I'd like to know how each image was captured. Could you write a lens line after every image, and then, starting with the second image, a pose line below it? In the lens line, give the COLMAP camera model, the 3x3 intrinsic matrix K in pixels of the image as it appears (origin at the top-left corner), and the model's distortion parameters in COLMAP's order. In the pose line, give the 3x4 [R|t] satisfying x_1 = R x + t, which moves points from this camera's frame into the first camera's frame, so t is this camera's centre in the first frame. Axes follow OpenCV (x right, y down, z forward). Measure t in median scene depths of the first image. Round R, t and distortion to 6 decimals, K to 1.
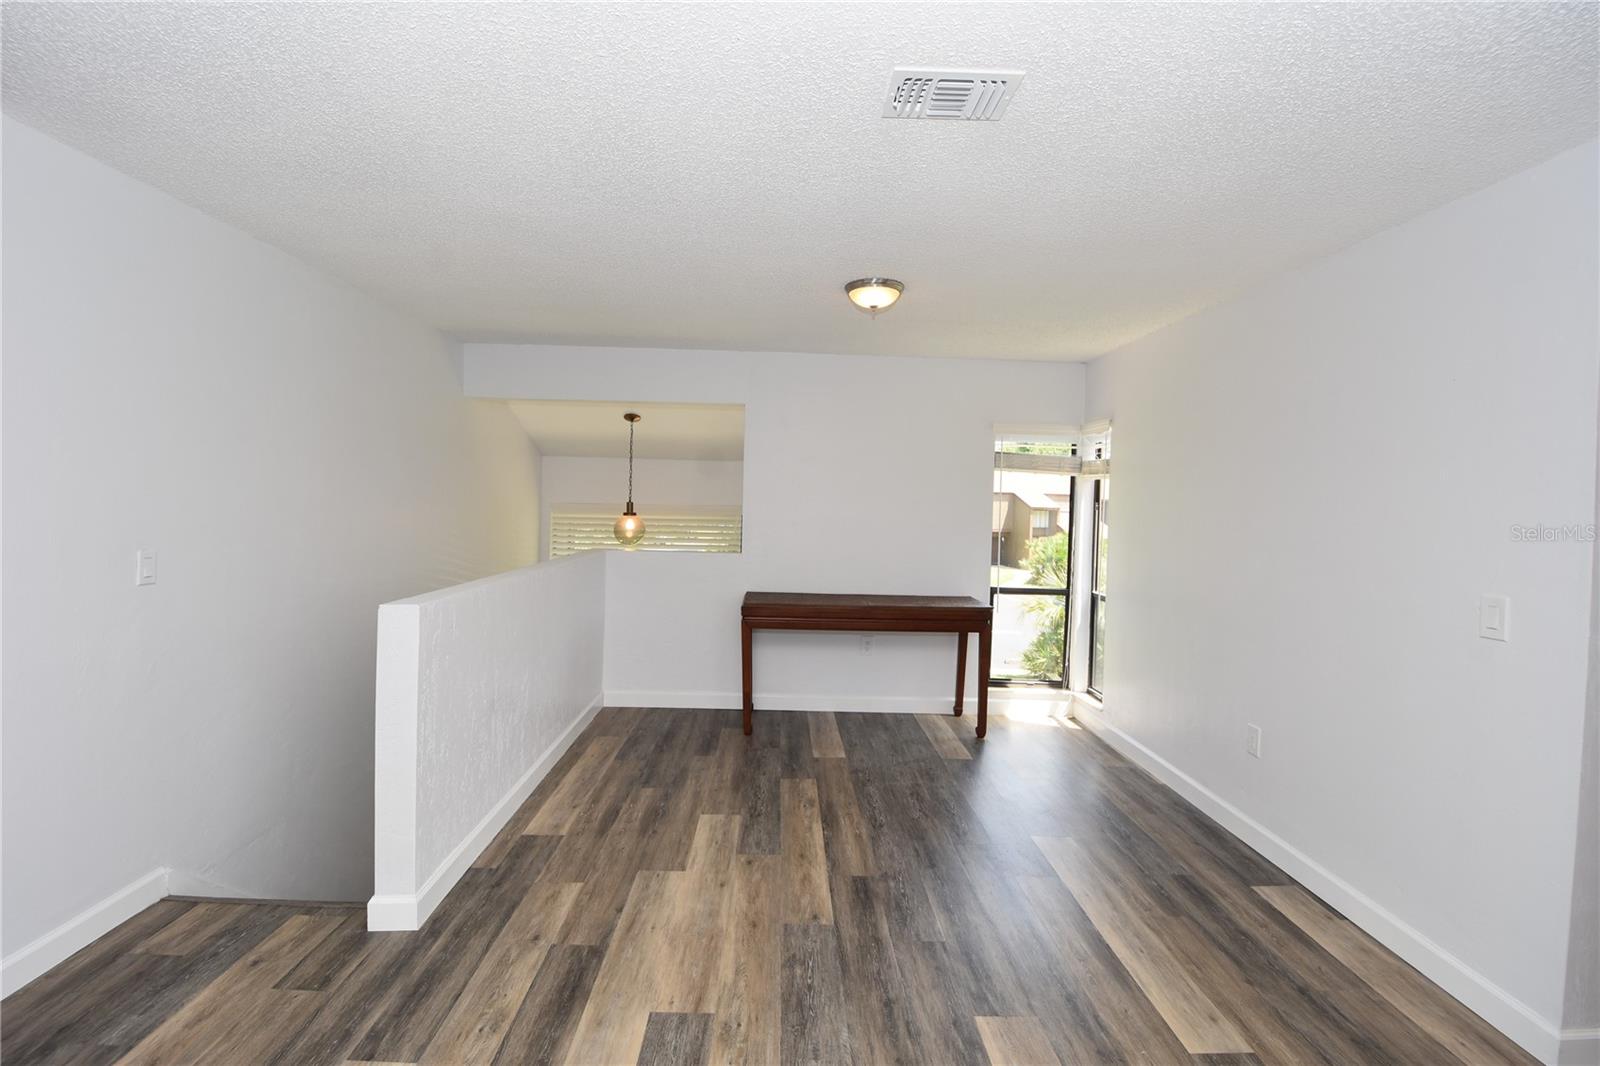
lens RADIAL K [[705.8, 0, 795.1], [0, 705.8, 511.3], [0, 0, 1]] dist [0.000584, -0.014588]
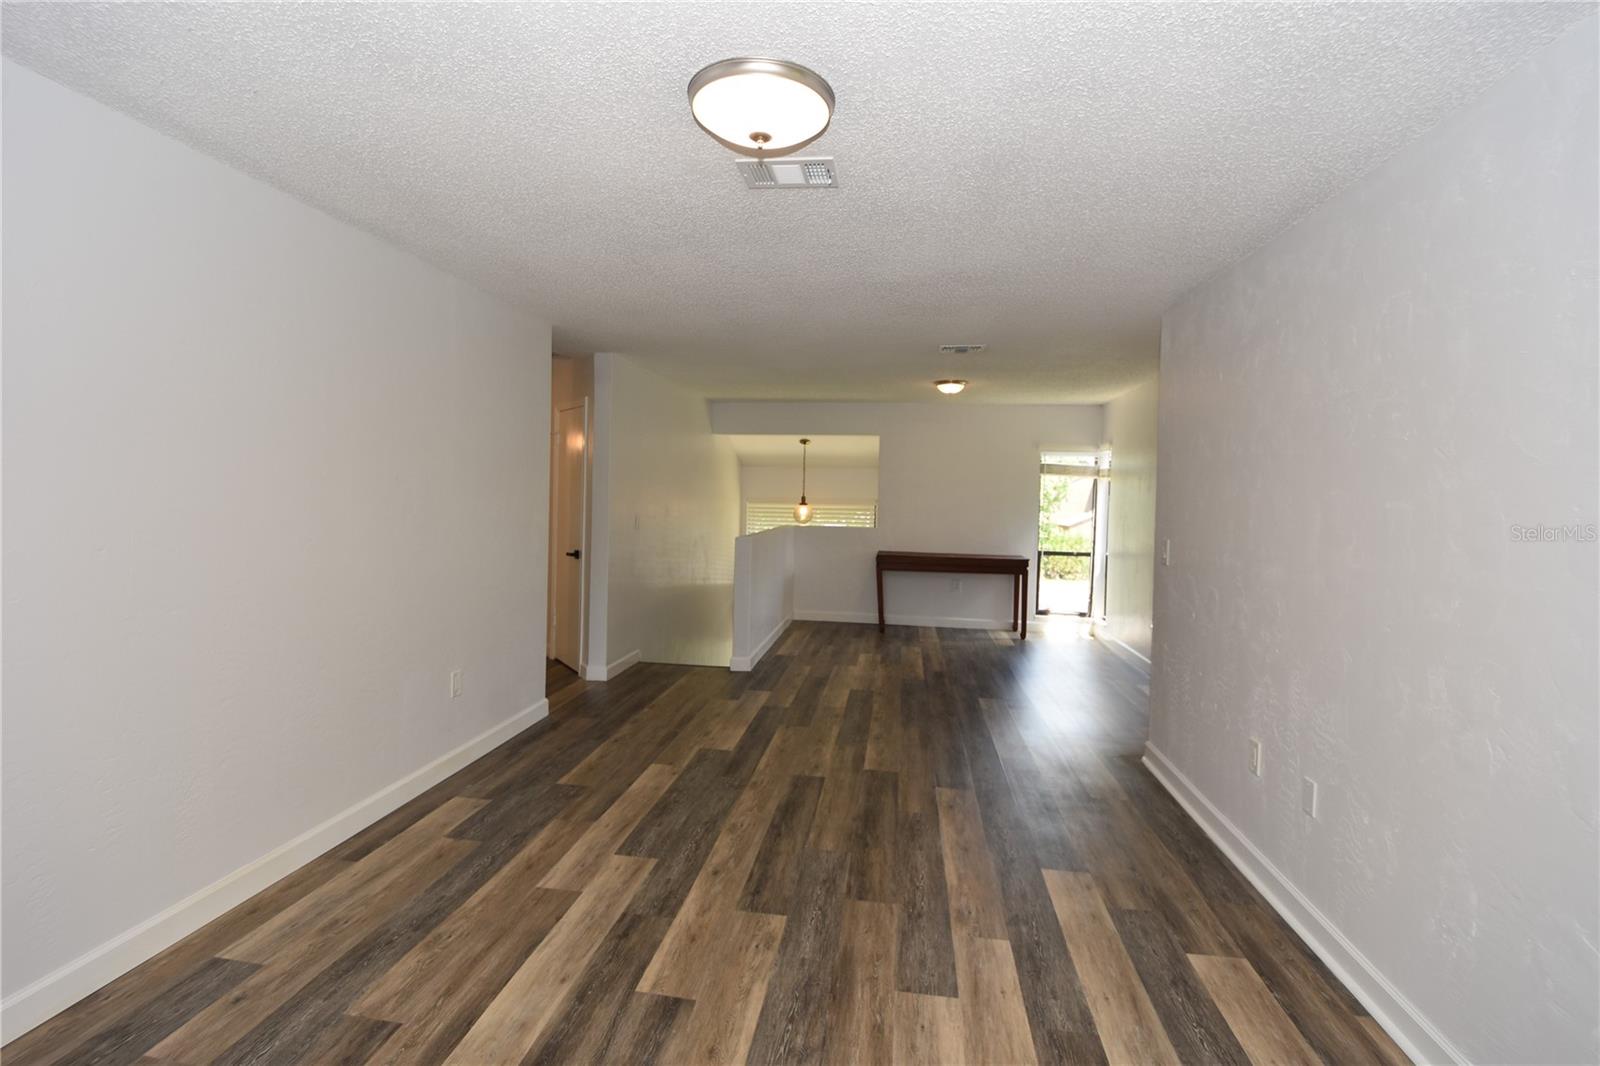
lens RADIAL K [[739.4, 0, 799.6], [0, 739.4, 513.4], [0, 0, 1]] dist [0.013372, -0.025487]
pose [[0.987362, 0.000293, -0.158480, 0.017736], [0.000516, 0.999987, 0.005068, 0.018303], [0.158479, -0.005086, 0.987349, -0.714496]]
